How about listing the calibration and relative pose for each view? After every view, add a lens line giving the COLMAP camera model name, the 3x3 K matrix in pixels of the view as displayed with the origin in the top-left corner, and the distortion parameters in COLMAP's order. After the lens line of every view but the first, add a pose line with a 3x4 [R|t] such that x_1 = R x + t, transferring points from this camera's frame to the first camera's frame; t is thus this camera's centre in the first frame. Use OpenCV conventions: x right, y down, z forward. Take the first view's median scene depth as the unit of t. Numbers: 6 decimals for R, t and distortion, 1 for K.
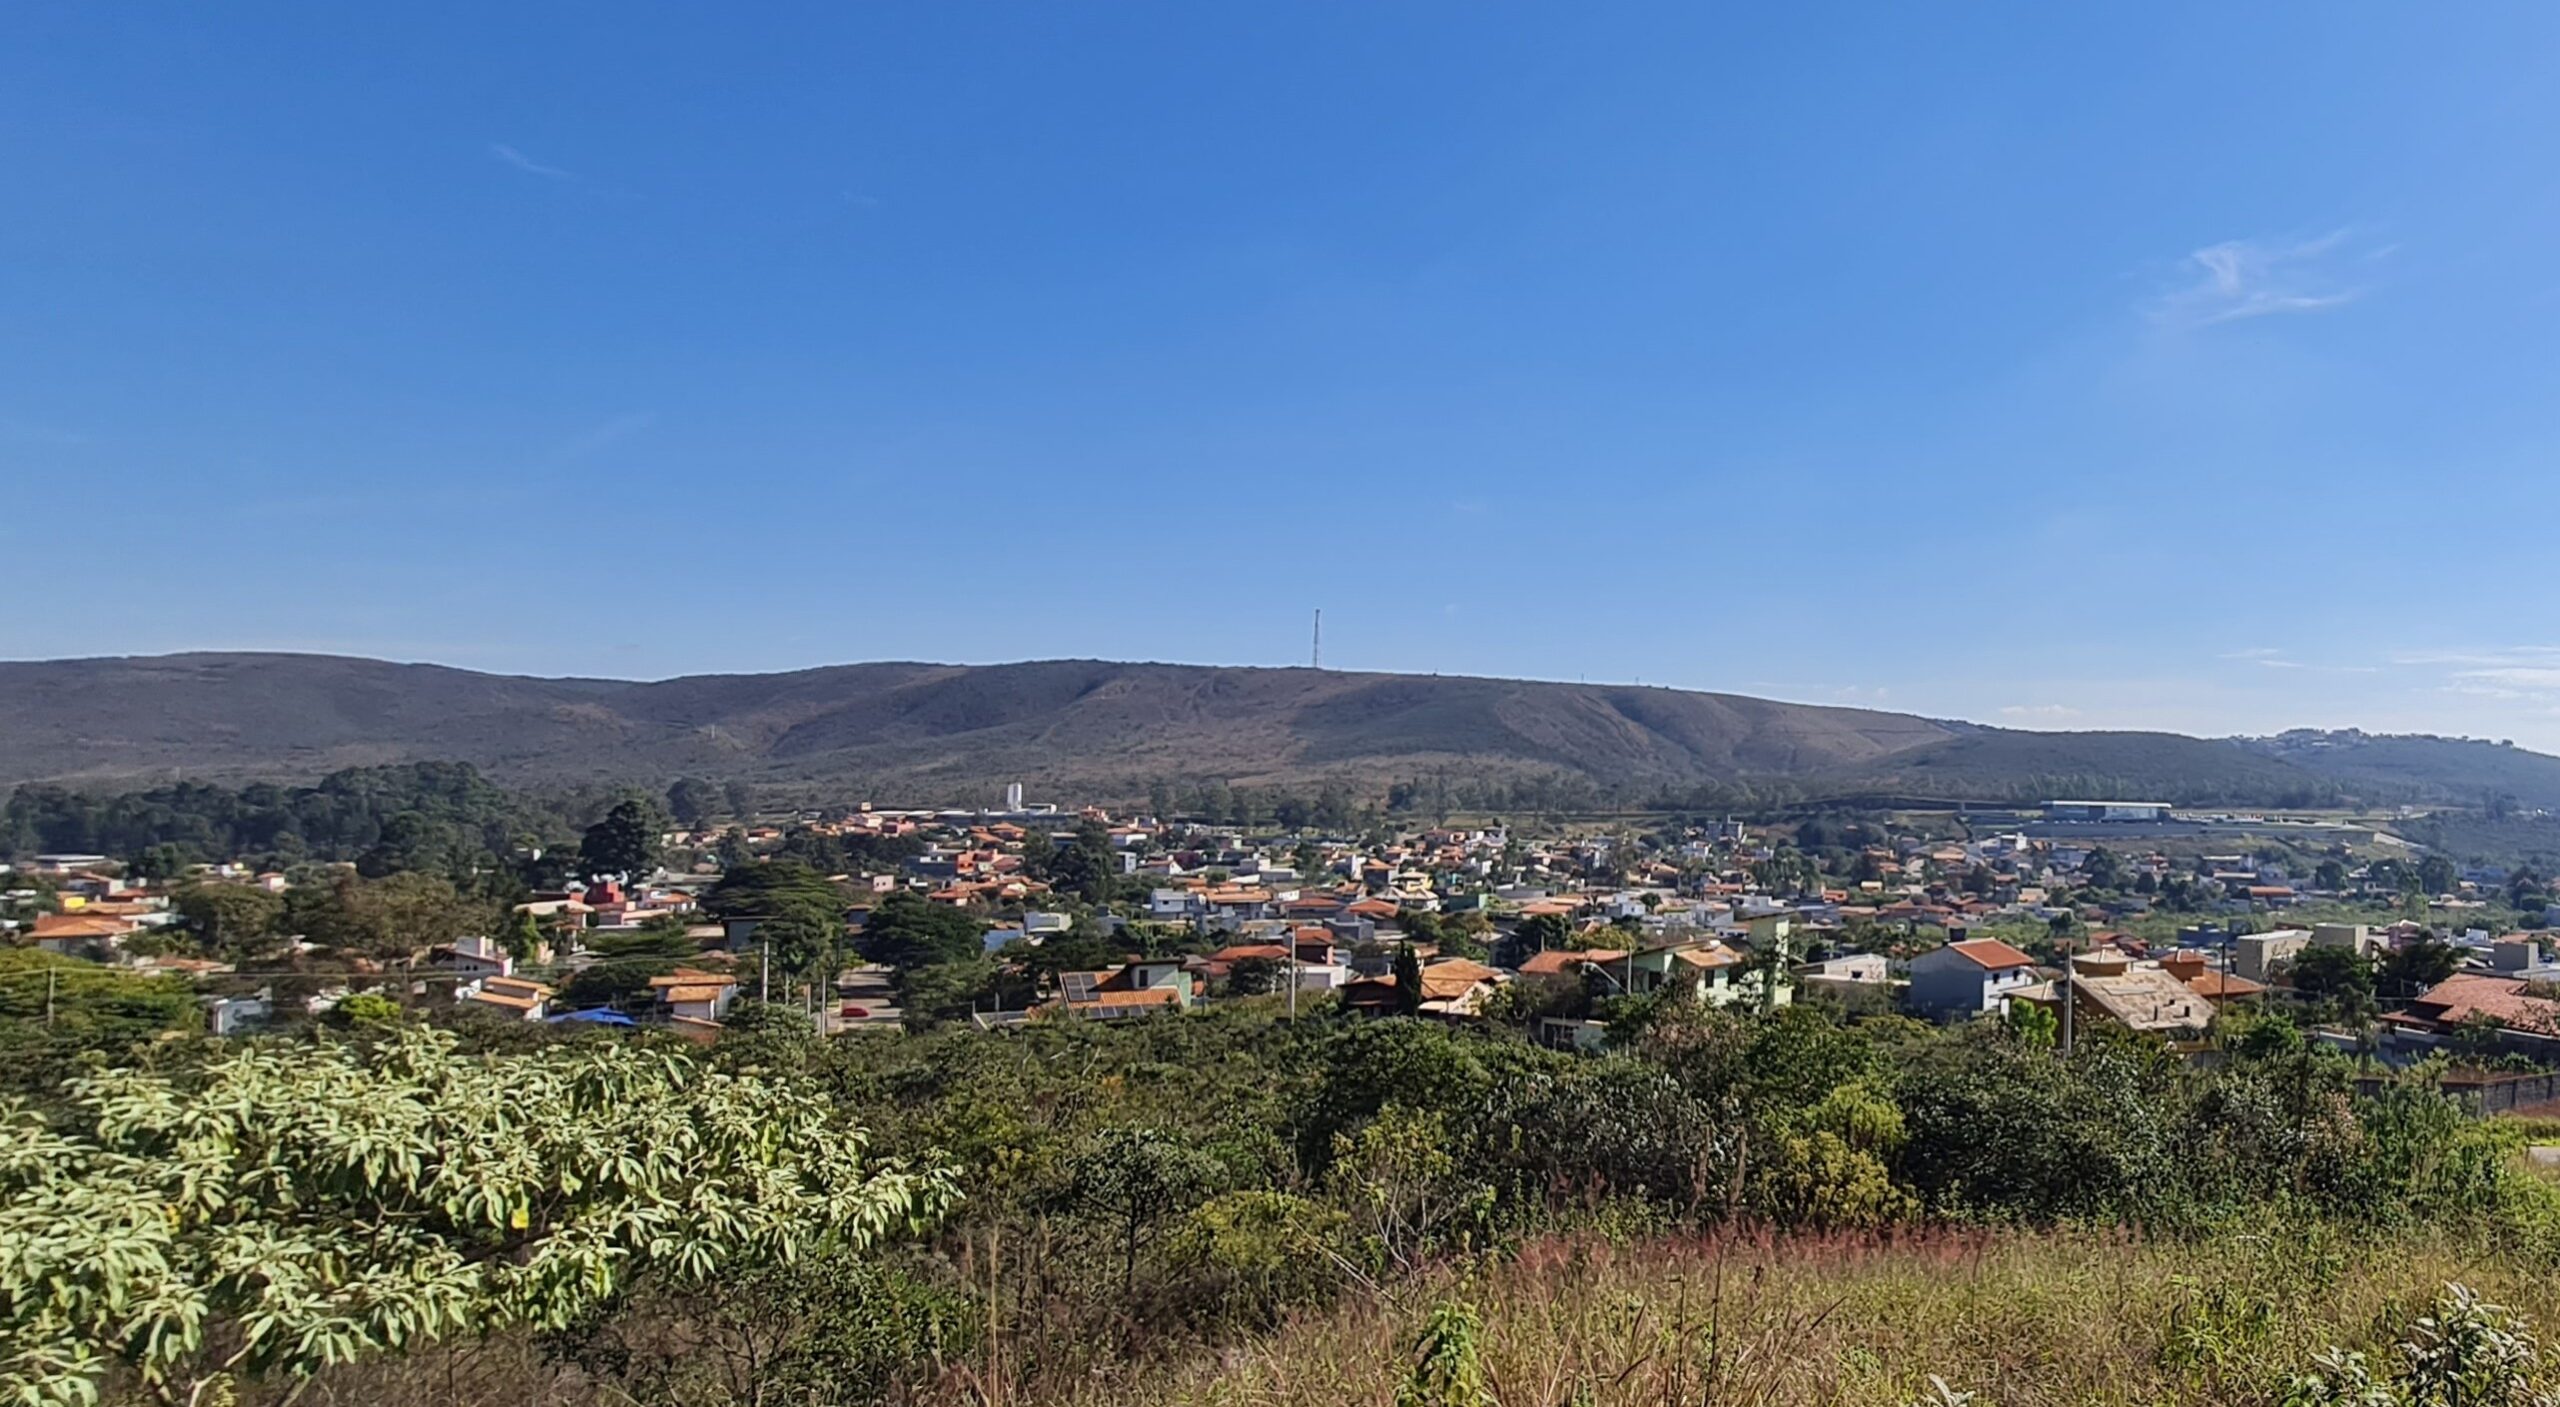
lens RADIAL K [[1079.7, 0, 1277.5], [0, 1079.7, 723.6], [0, 0, 1]] dist [-0.004530, 0.000056]
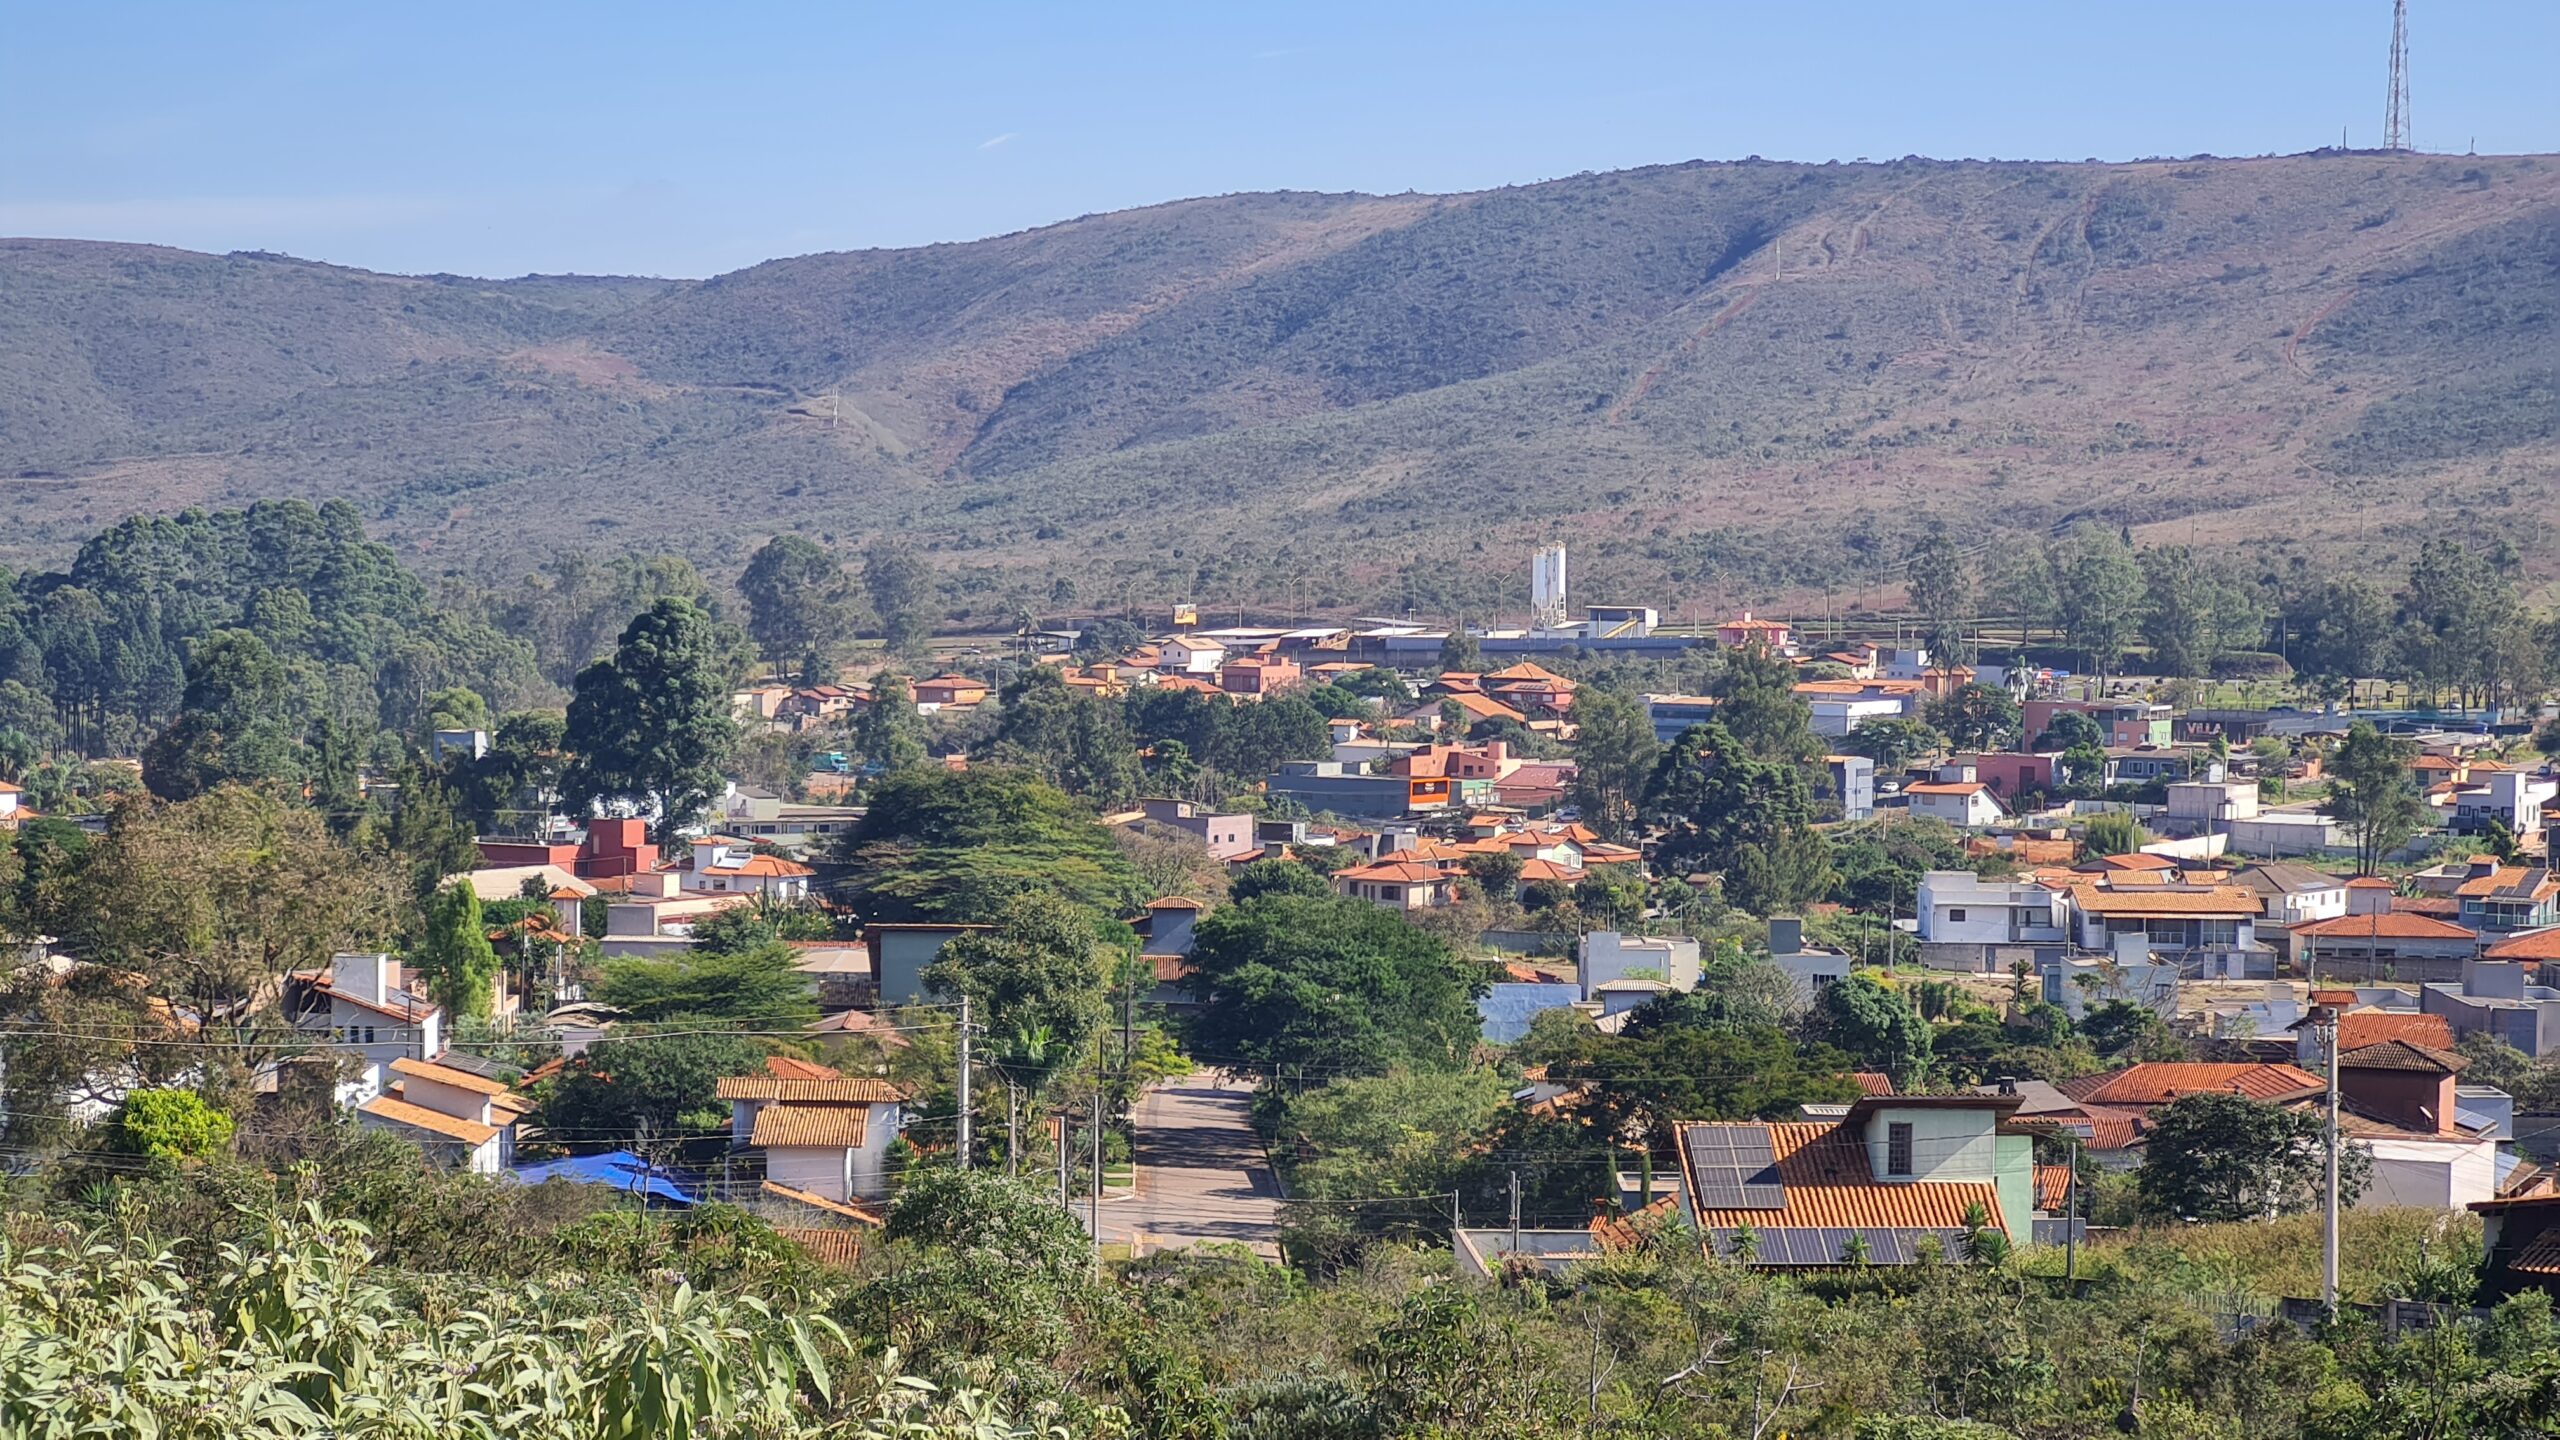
lens RADIAL K [[5779.5, 0, 1279.8], [0, 5779.5, 719.1], [0, 0, 1]] dist [-0.025987, 0.000000]
pose [[0.817935, 0.006955, -0.575269, 0.709683], [0.019691, 0.999003, 0.040075, 0.036436], [0.574974, -0.044106, 0.816982, -0.498710]]
